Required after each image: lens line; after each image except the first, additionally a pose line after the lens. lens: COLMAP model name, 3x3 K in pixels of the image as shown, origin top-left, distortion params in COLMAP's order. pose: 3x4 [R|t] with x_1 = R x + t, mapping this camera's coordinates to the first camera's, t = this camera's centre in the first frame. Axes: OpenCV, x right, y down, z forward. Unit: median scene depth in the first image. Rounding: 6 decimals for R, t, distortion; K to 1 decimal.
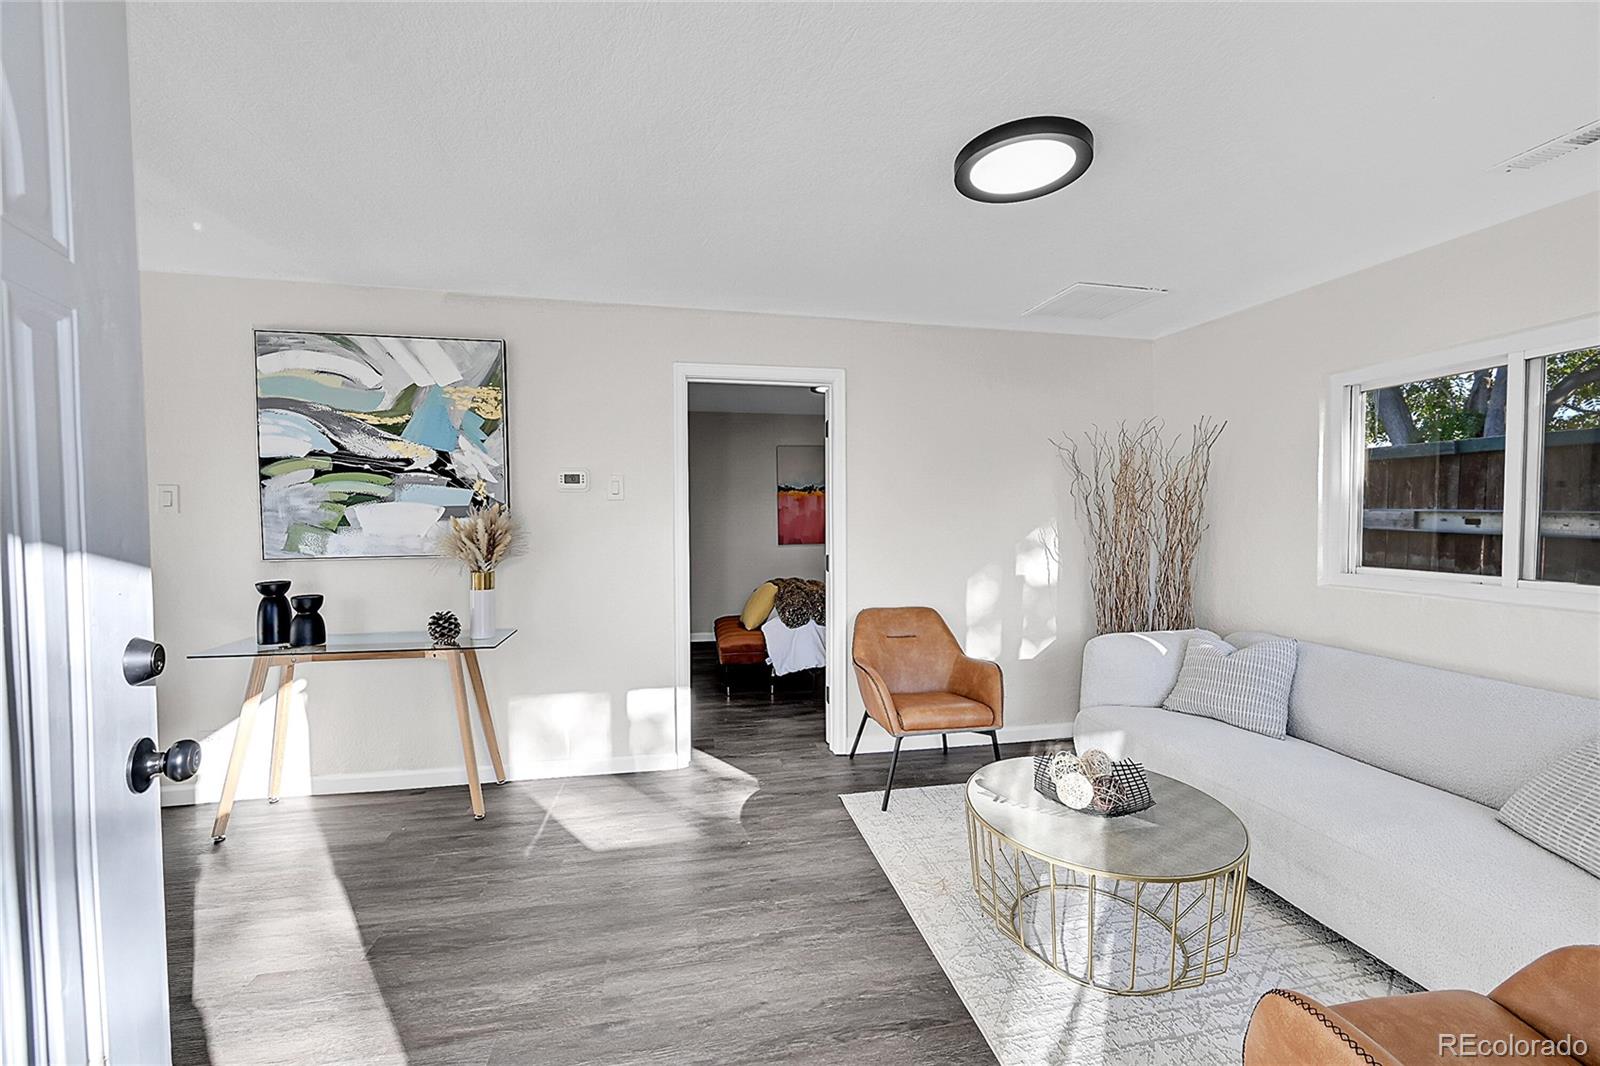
lens RADIAL K [[628.0, 0, 806.2], [0, 628.0, 534.4], [0, 0, 1]] dist [-0.002011, -0.000251]
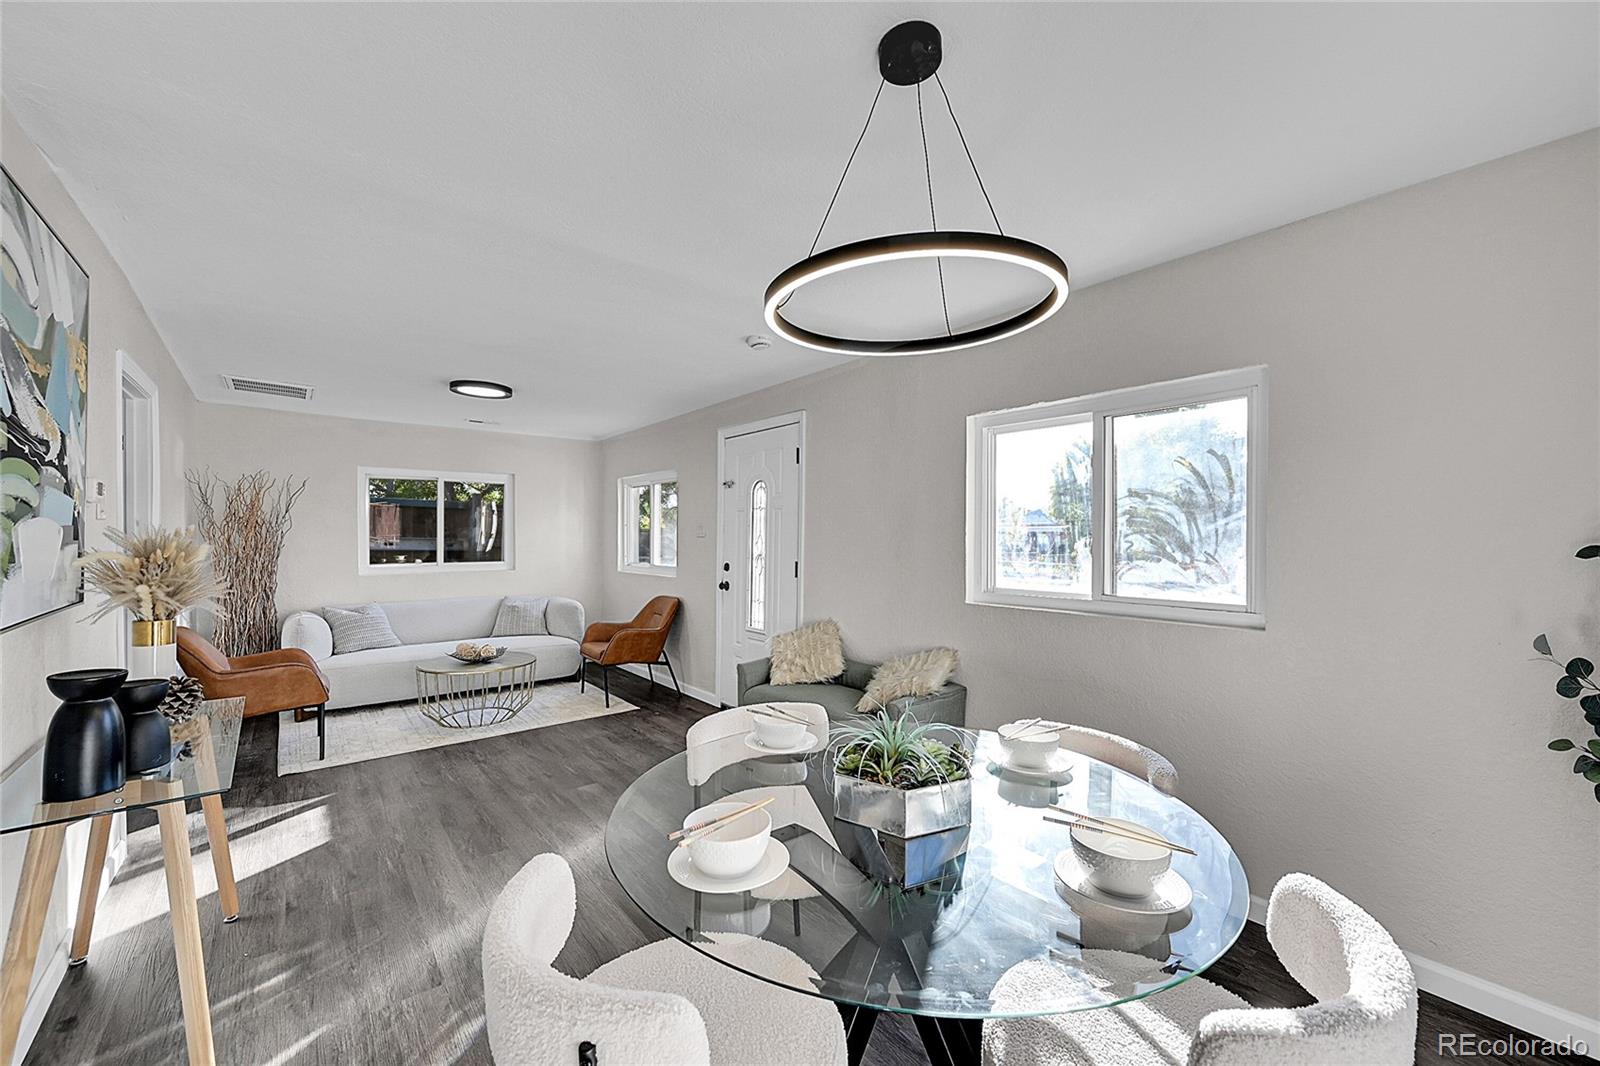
lens RADIAL K [[636.6, 0, 801.6], [0, 636.6, 539.0], [0, 0, 1]] dist [-0.000930, -0.000106]
pose [[-0.457609, -0.001831, 0.889151, -1.476523], [0.025789, 0.999550, 0.015331, -0.023614], [-0.888779, 0.029946, -0.457356, 0.666203]]
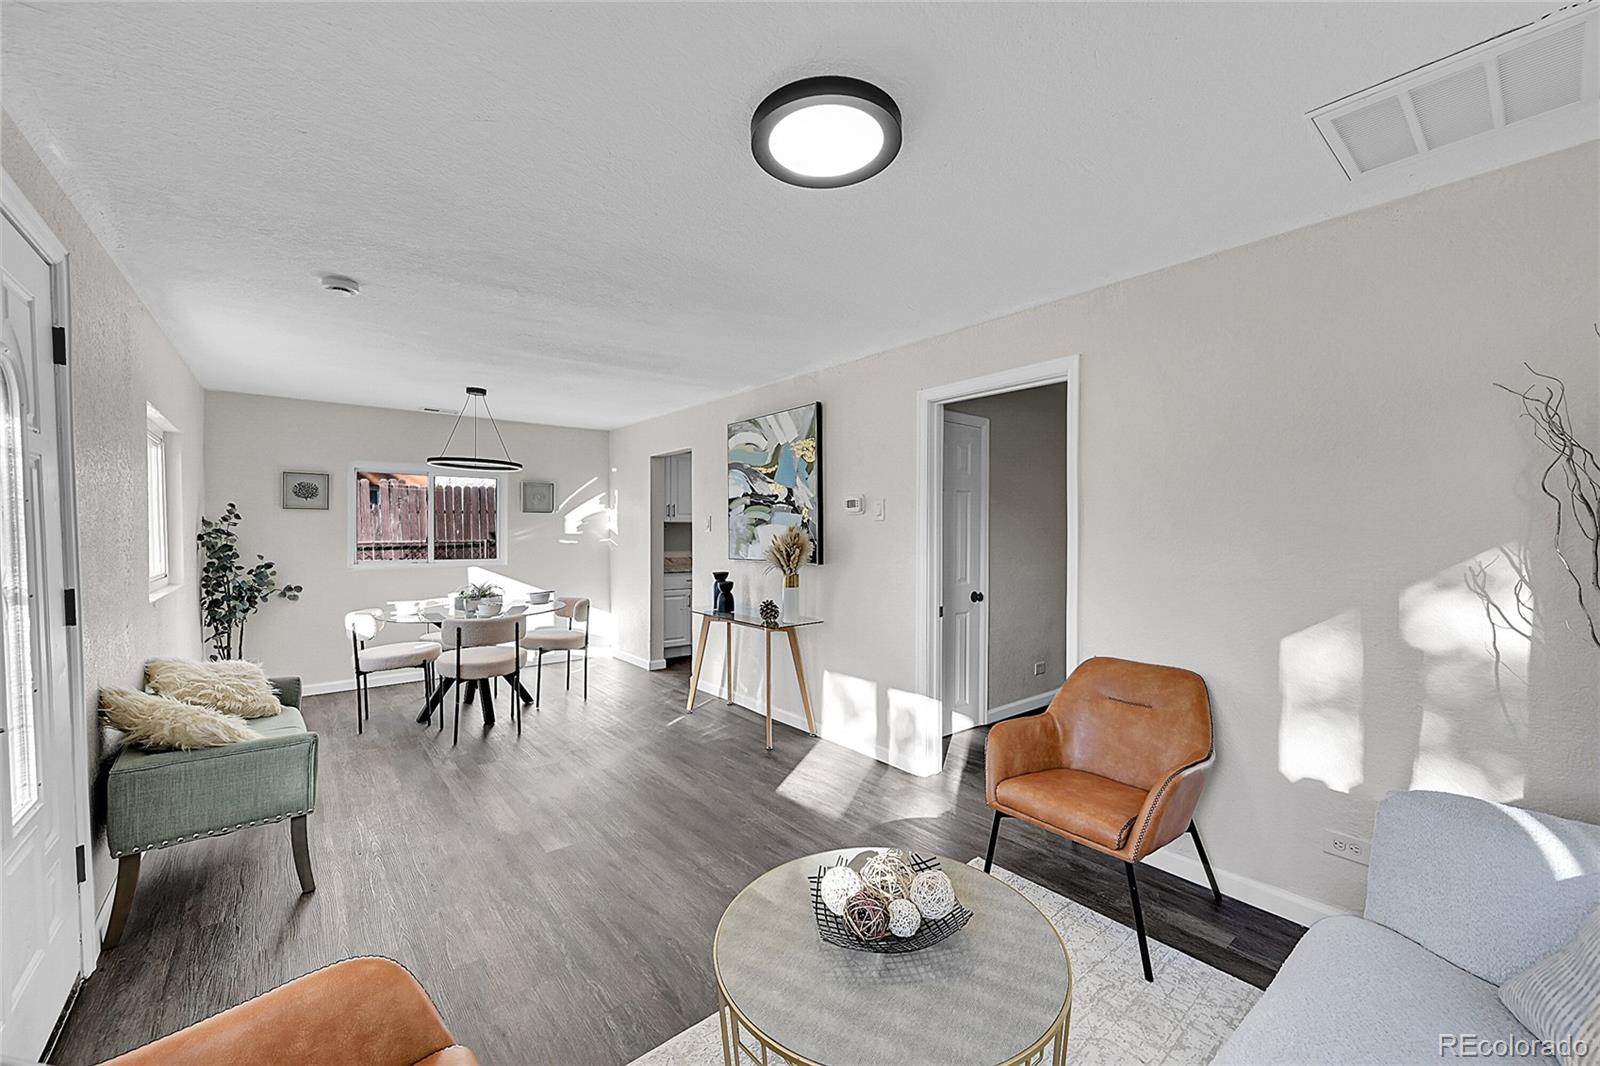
lens RADIAL K [[628.0, 0, 806.2], [0, 628.0, 534.4], [0, 0, 1]] dist [-0.002011, -0.000251]
pose [[0.473357, 0.008079, -0.880834, 0.707402], [-0.025396, 0.999667, -0.004479, -0.022953], [0.880504, 0.024490, 0.473405, 0.369305]]
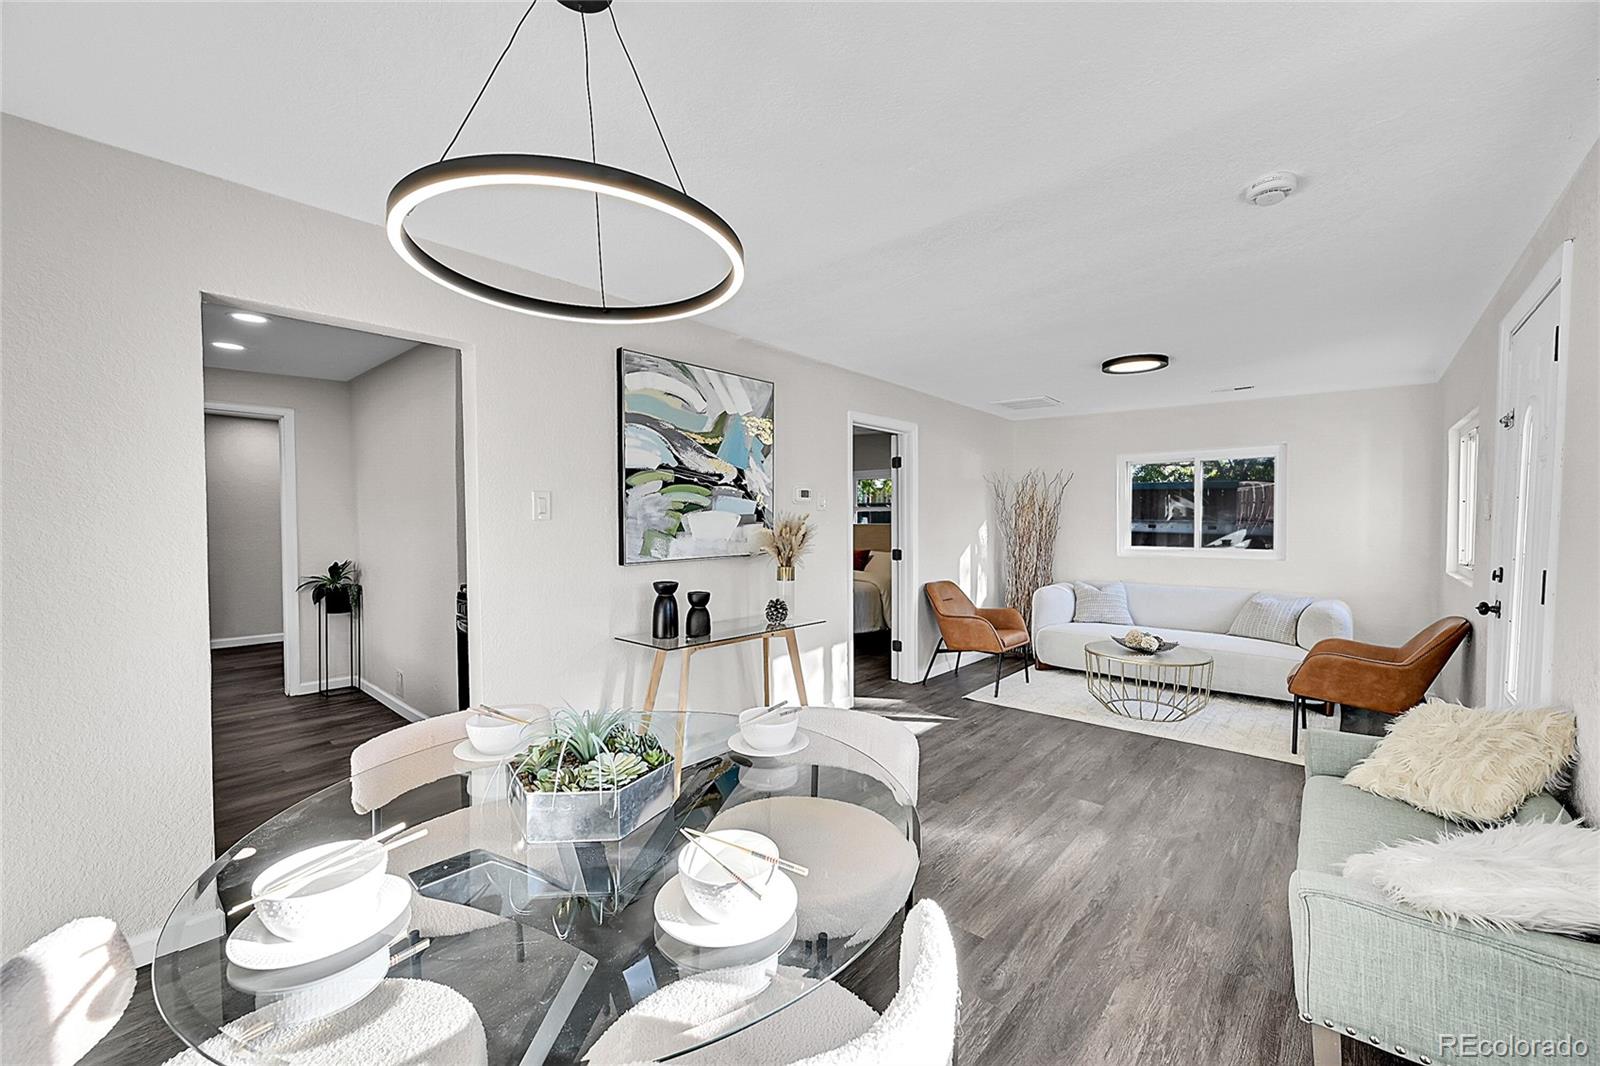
lens RADIAL K [[628.0, 0, 806.2], [0, 628.0, 534.4], [0, 0, 1]] dist [-0.002011, -0.000251]
pose [[0.794592, -0.012118, 0.607022, -1.238070], [0.015602, 0.999878, -0.000462, -0.004461], [-0.606943, 0.009838, 0.794685, -0.034250]]
